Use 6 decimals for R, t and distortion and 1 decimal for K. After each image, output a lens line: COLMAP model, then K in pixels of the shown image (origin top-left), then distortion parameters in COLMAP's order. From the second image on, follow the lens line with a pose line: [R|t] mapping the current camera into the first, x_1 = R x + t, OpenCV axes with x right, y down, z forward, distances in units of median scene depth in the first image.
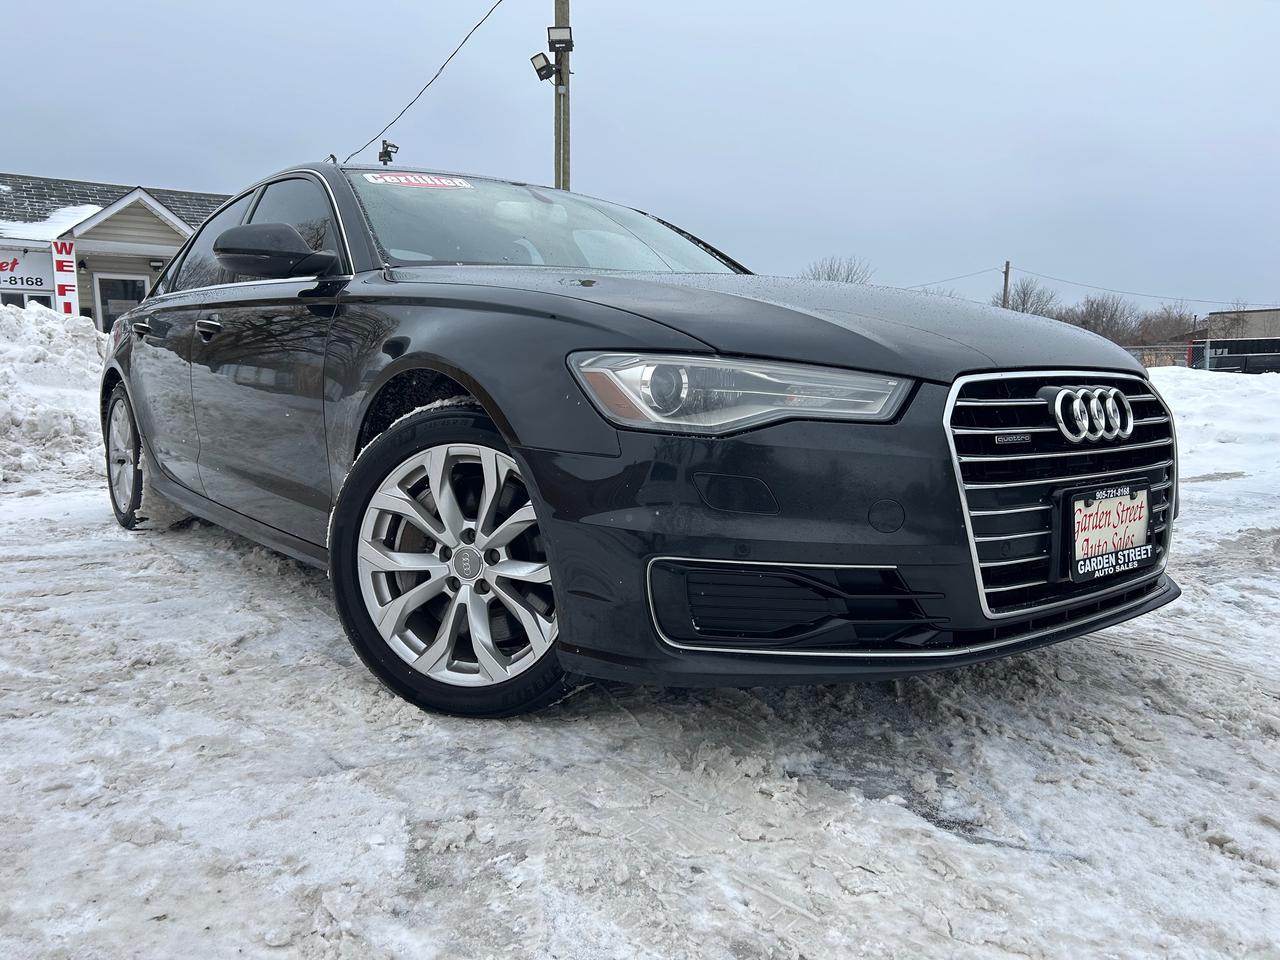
lens RADIAL K [[996.8, 0, 640.6], [0, 996.8, 474.4], [0, 0, 1]] dist [0.033946, -0.022230]
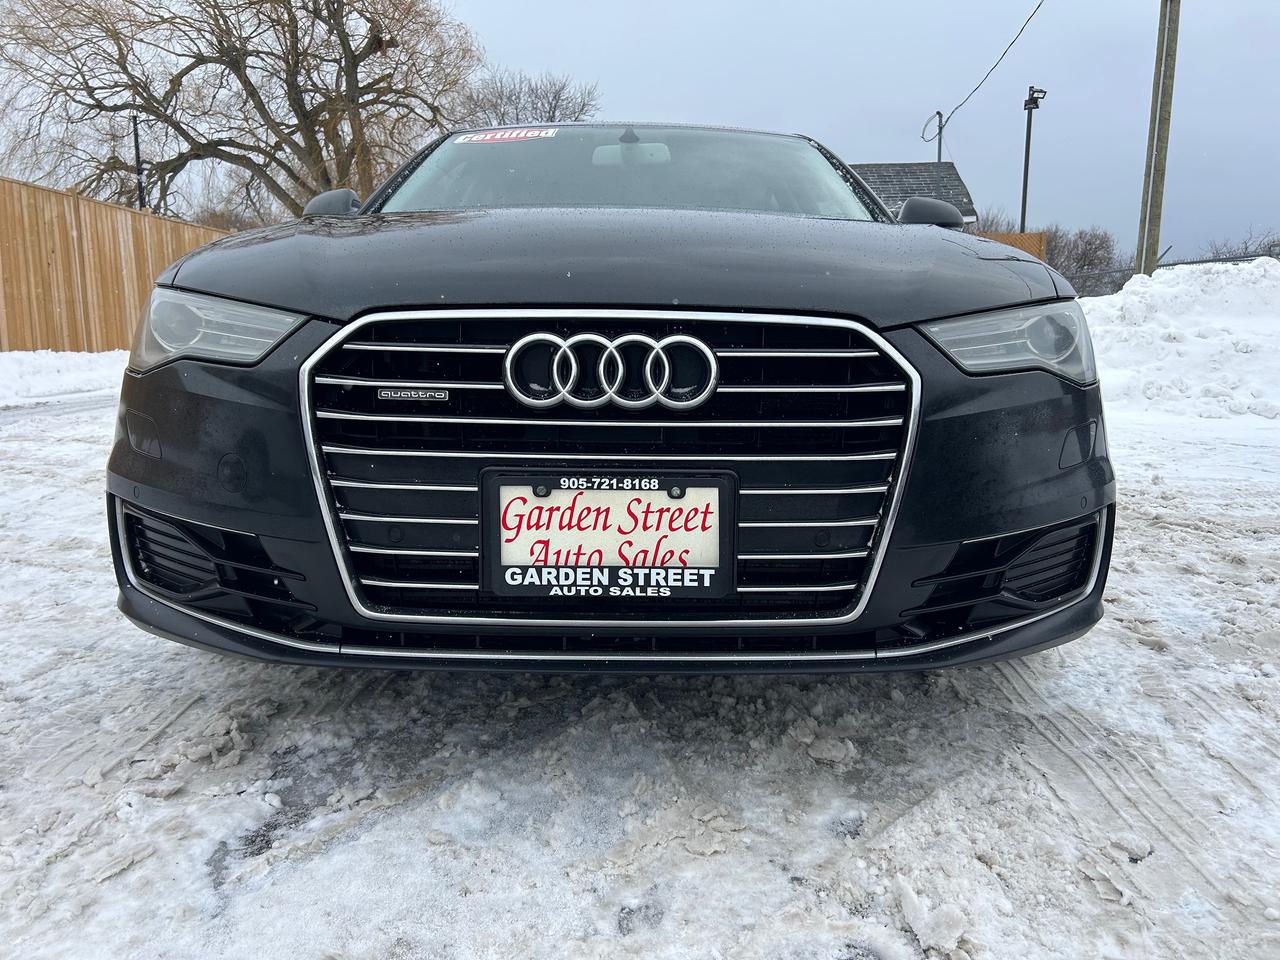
lens RADIAL K [[996.8, 0, 640.6], [0, 996.8, 487.4], [0, 0, 1]] dist [0.033946, -0.022230]
pose [[0.776704, 0.102655, -0.621444, 0.946182], [-0.074391, 0.994675, 0.071331, -0.030774], [0.625458, -0.009173, 0.780204, 0.482686]]
